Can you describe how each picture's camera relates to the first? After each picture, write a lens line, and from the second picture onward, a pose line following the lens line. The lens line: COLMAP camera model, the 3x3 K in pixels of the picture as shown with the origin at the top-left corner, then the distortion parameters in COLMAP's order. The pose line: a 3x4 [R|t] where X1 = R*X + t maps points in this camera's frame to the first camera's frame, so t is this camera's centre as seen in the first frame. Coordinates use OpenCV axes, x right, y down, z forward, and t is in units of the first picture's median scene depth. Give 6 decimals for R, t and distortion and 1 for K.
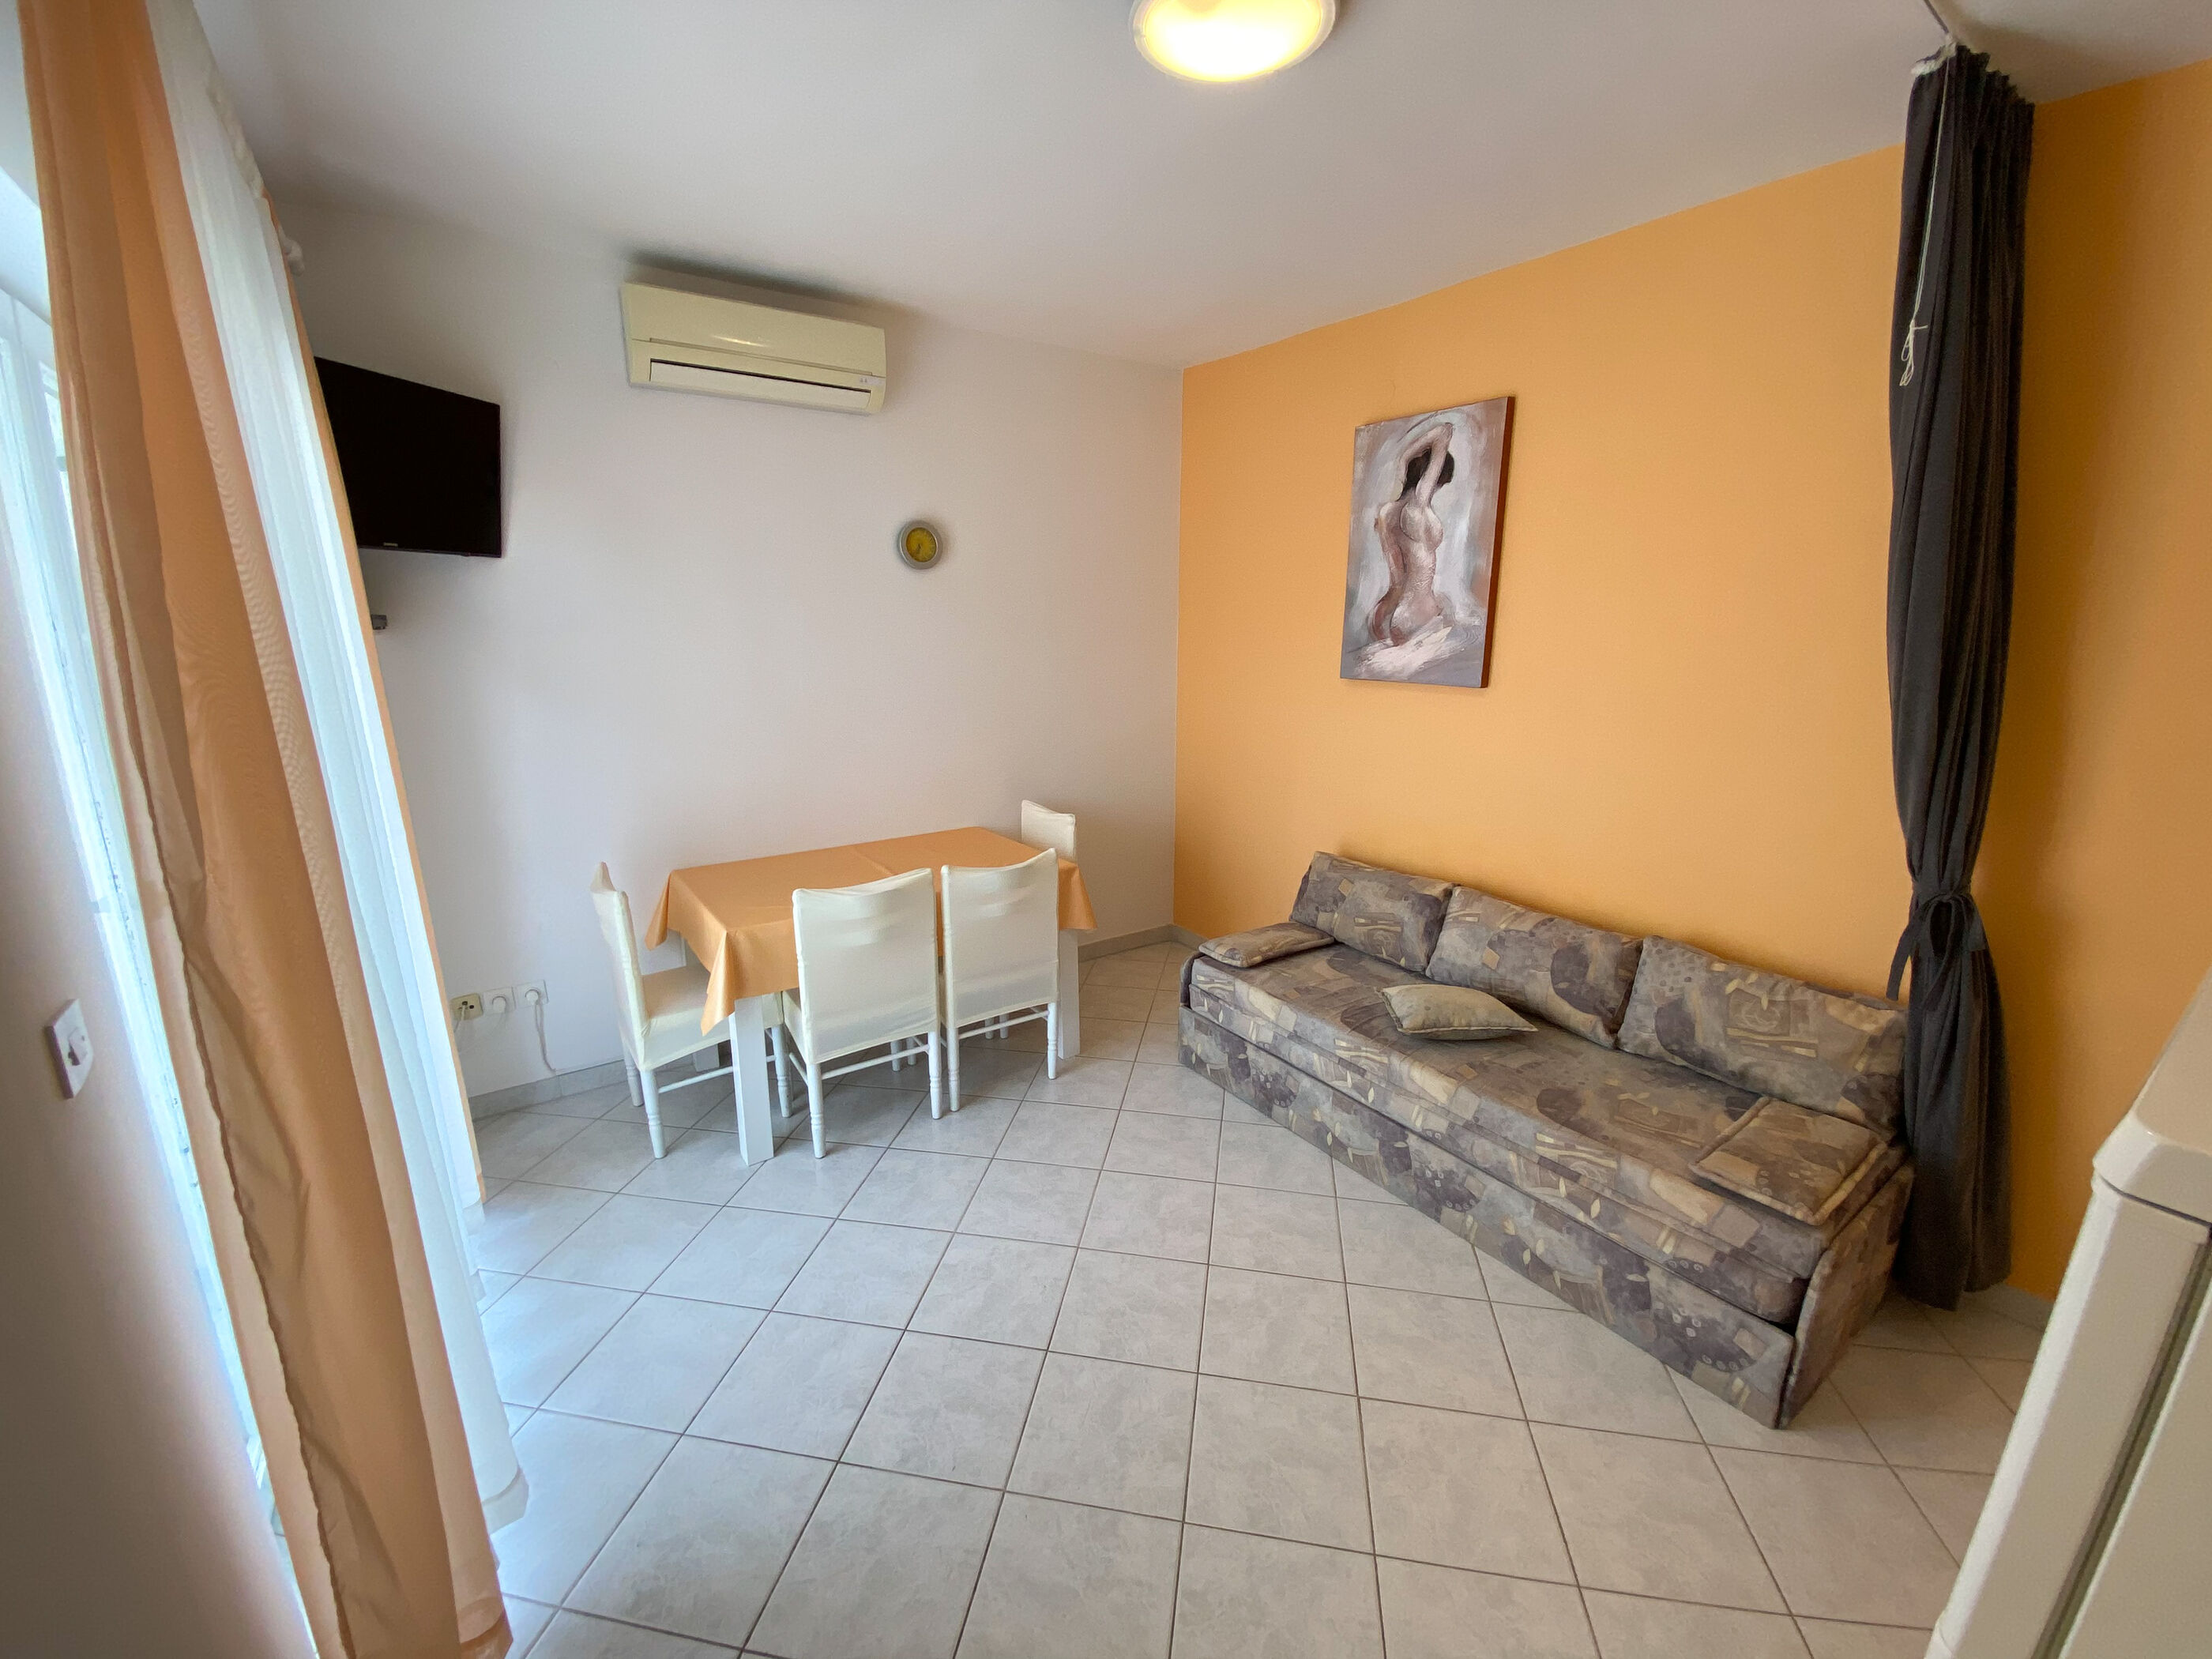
lens RADIAL K [[901.6, 0, 1101.7], [0, 901.6, 820.6], [0, 0, 1]] dist [0.001076, -0.012287]
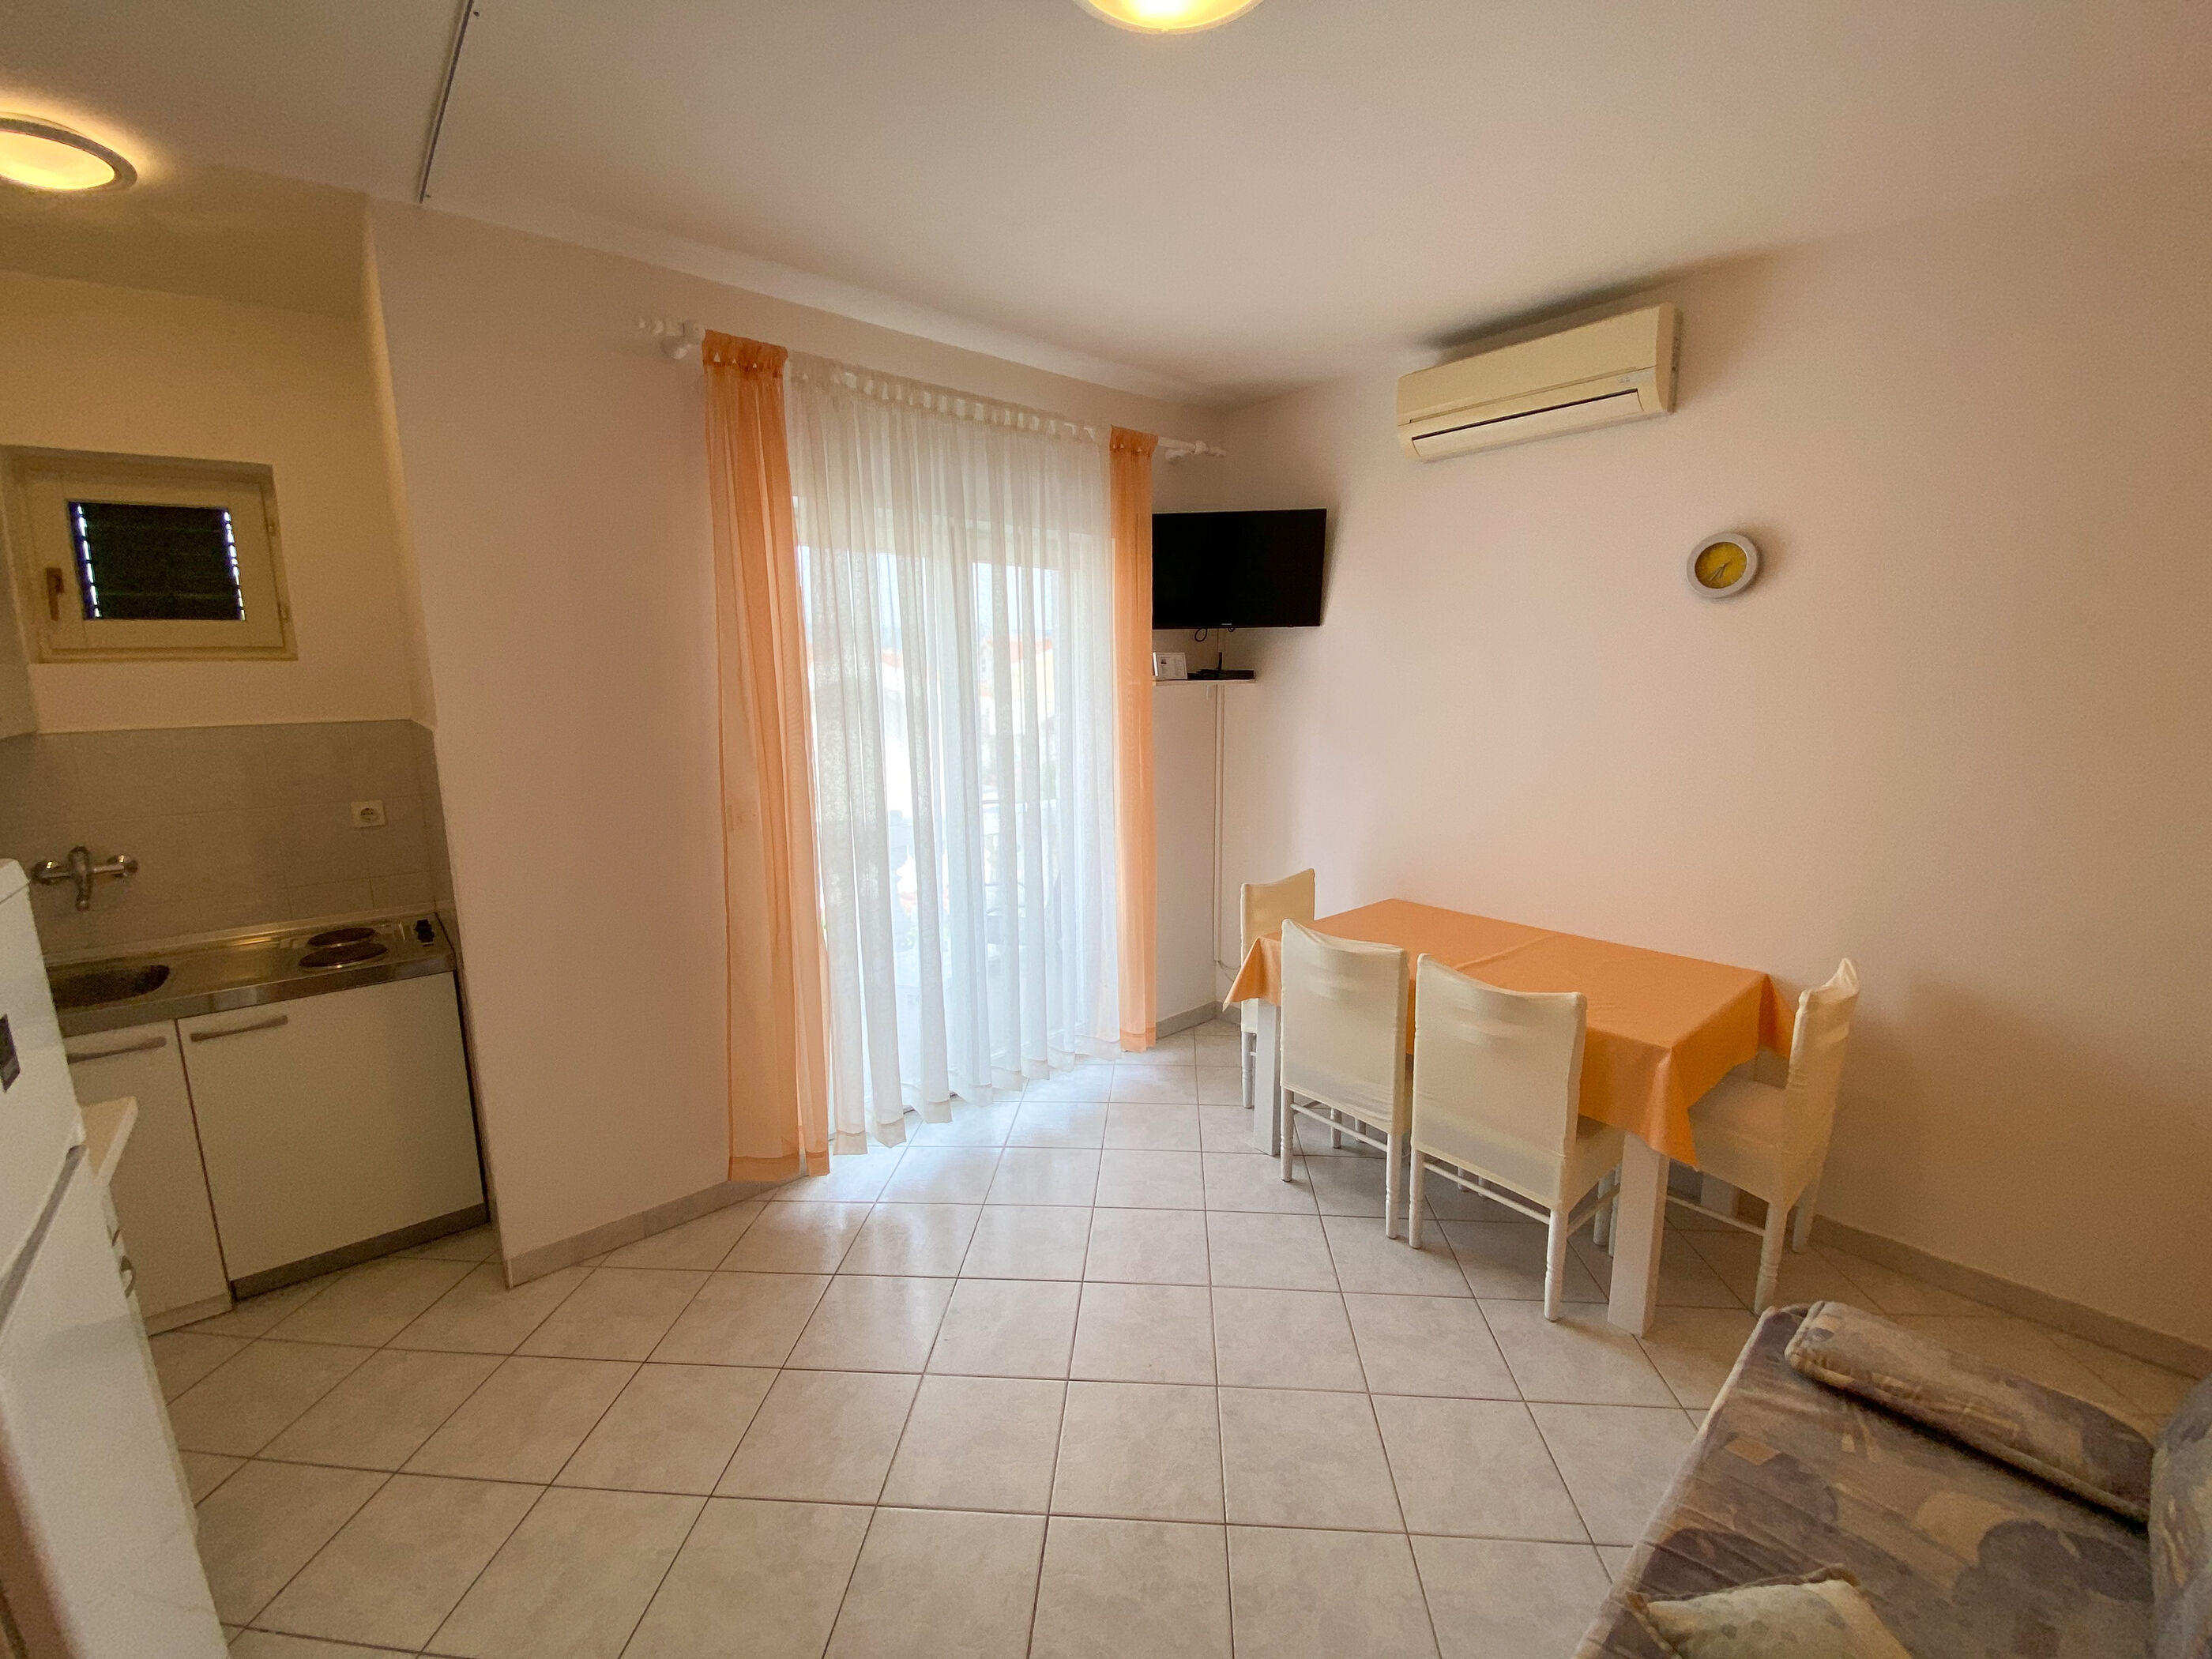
lens RADIAL K [[901.6, 0, 1101.7], [0, 901.6, 820.6], [0, 0, 1]] dist [0.001076, -0.012287]
pose [[0.083548, 0.148419, -0.985389, 0.583133], [-0.211034, 0.969053, 0.128065, -0.109523], [0.973902, 0.197251, 0.112284, 0.551536]]
